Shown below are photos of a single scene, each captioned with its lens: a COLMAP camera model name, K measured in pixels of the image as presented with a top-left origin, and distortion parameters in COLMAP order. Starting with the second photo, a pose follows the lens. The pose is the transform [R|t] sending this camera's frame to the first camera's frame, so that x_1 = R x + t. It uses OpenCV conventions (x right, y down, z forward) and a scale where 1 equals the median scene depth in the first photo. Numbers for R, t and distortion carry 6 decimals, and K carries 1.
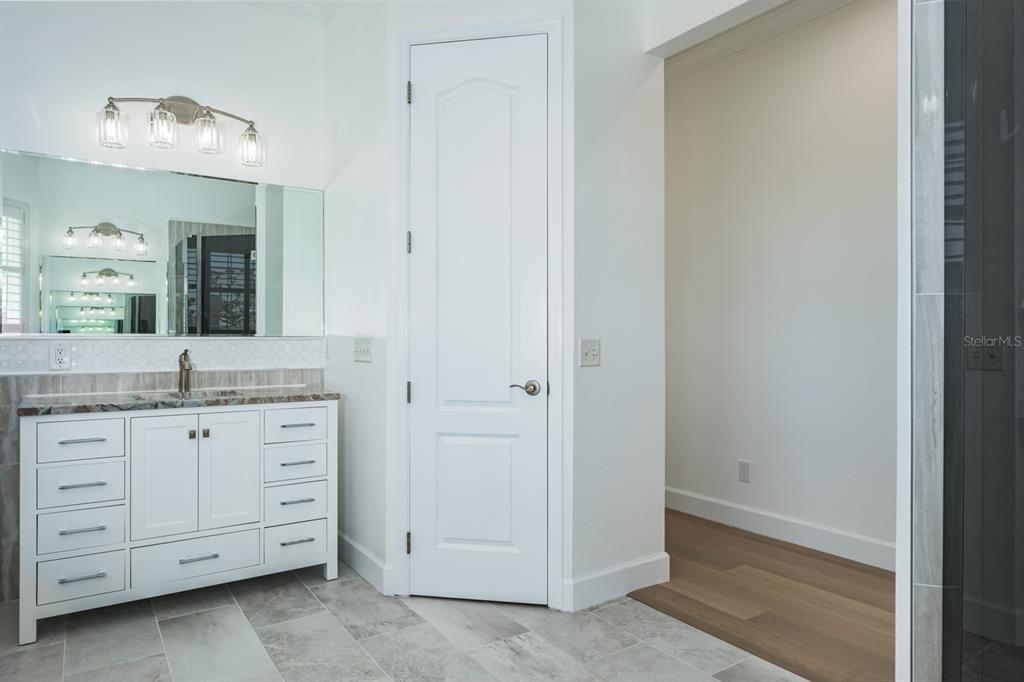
lens RADIAL K [[642.3, 0, 502.4], [0, 642.3, 342.6], [0, 0, 1]] dist [0.003906, 0.001719]
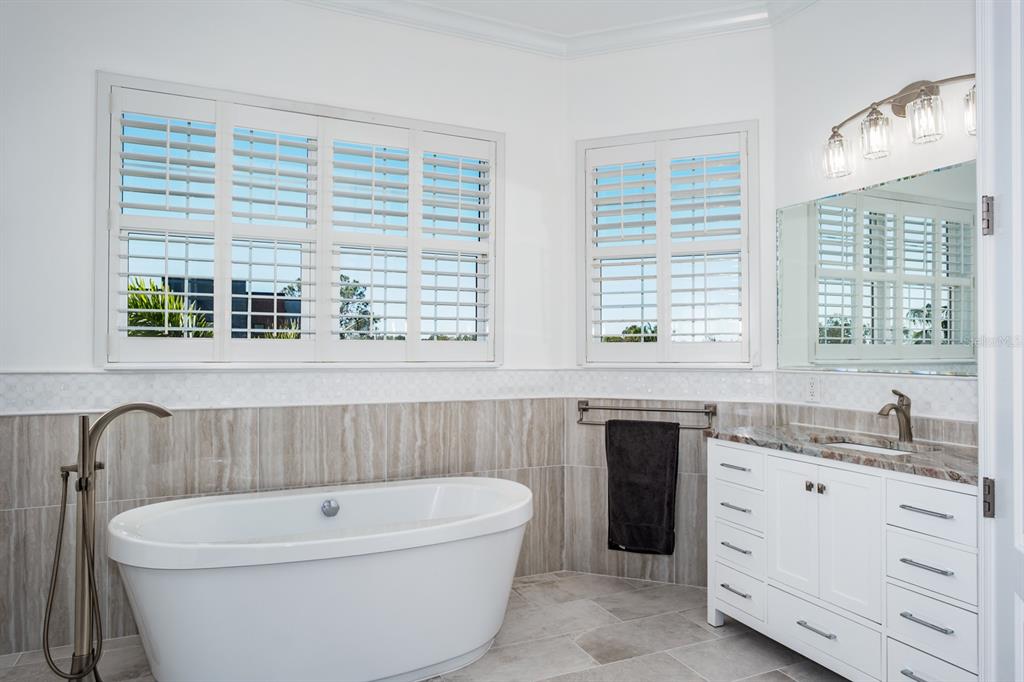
lens RADIAL K [[642.3, 0, 502.4], [0, 642.3, 342.6], [0, 0, 1]] dist [0.003906, 0.001719]
pose [[-0.172703, -0.010130, -0.984922, 0.457015], [-0.002396, 0.999948, -0.009864, -0.045304], [0.984971, 0.000657, -0.172718, 0.703990]]
